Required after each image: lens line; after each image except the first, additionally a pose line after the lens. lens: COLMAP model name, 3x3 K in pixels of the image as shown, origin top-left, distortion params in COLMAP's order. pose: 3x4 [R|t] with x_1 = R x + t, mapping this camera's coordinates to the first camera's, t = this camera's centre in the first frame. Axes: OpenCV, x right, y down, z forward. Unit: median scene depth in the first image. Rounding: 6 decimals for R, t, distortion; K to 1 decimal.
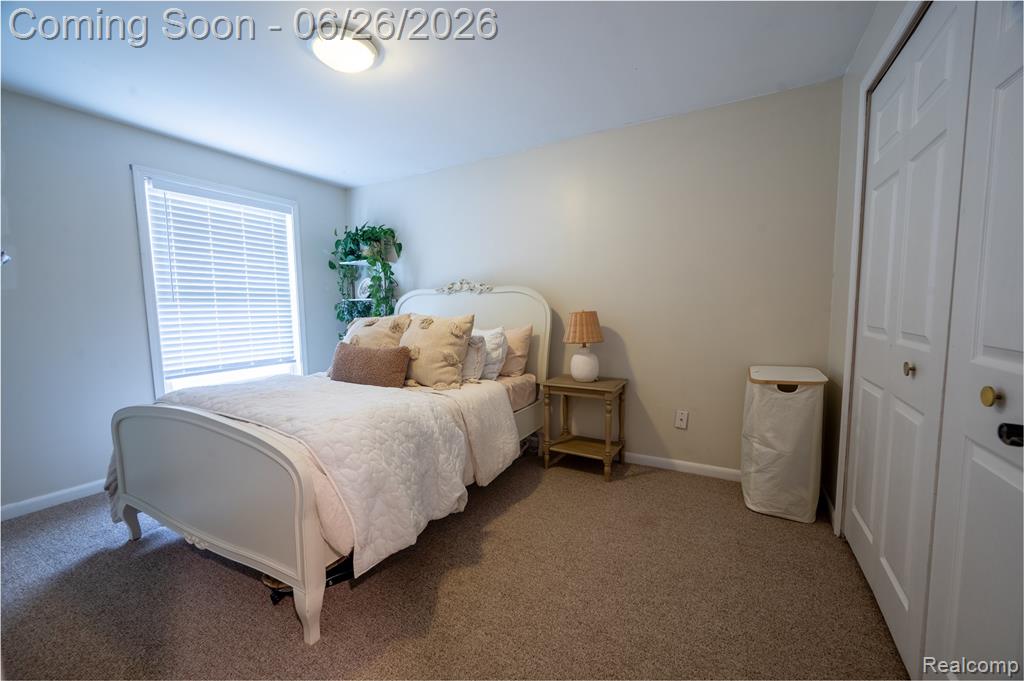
lens RADIAL K [[409.5, 0, 500.3], [0, 409.5, 344.0], [0, 0, 1]] dist [-0.000078, -0.000080]
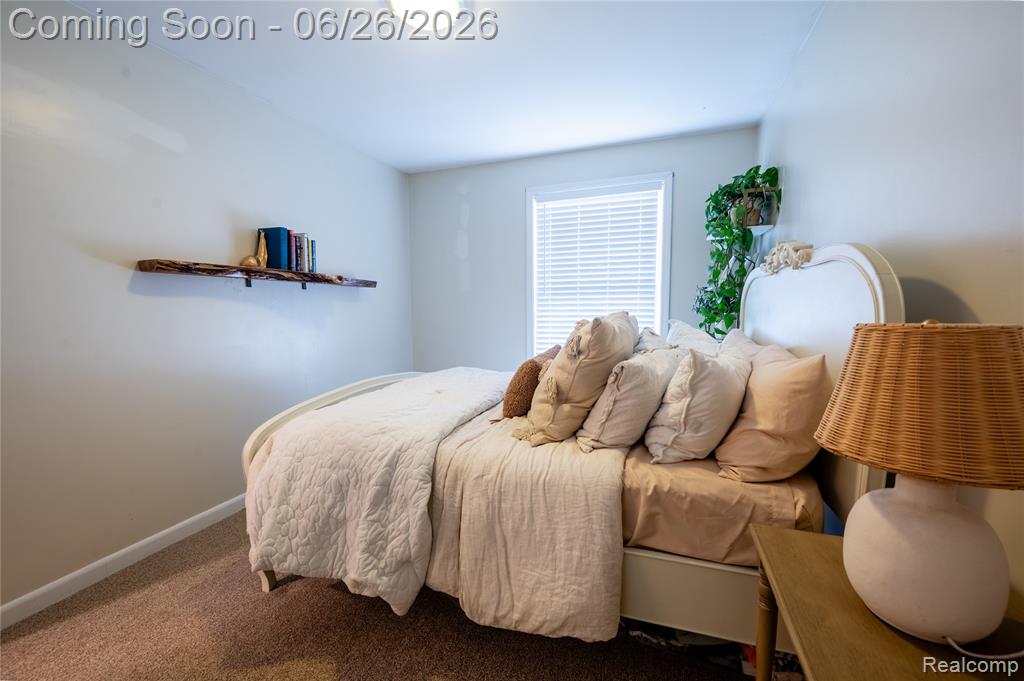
lens RADIAL K [[409.5, 0, 500.3], [0, 409.5, 344.0], [0, 0, 1]] dist [-0.000078, -0.000080]
pose [[0.169107, 0.110787, -0.979351, 0.372171], [-0.076407, 0.992146, 0.099041, -0.074642], [0.982632, 0.058080, 0.176244, 0.691791]]
